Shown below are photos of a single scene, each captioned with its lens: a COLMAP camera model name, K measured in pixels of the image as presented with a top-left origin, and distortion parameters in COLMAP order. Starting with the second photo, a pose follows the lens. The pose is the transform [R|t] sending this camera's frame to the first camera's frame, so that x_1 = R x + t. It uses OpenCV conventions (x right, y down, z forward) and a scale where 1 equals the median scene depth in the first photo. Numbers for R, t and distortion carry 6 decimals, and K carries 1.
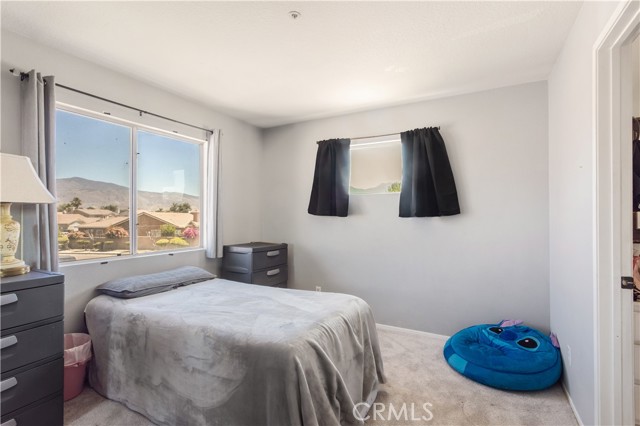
lens RADIAL K [[307.1, 0, 319.8], [0, 307.1, 215.1], [0, 0, 1]] dist [0.014607, -0.000007]
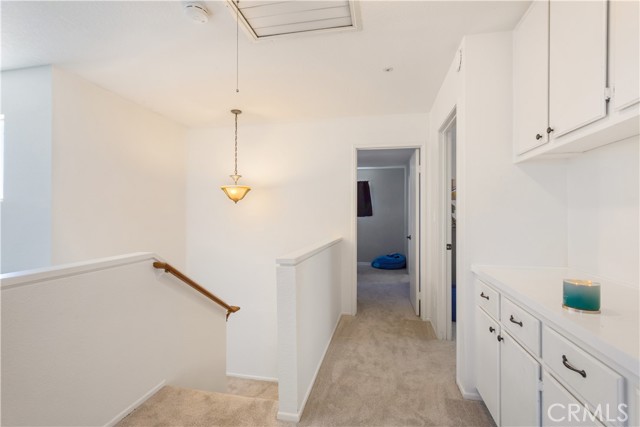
lens RADIAL K [[307.1, 0, 319.8], [0, 307.1, 215.6], [0, 0, 1]] dist [0.014607, -0.000007]
pose [[0.965826, -0.005077, 0.259140, -0.686858], [0.003217, 0.999966, 0.007603, -0.016397], [-0.259170, -0.006510, 0.965810, -1.401883]]
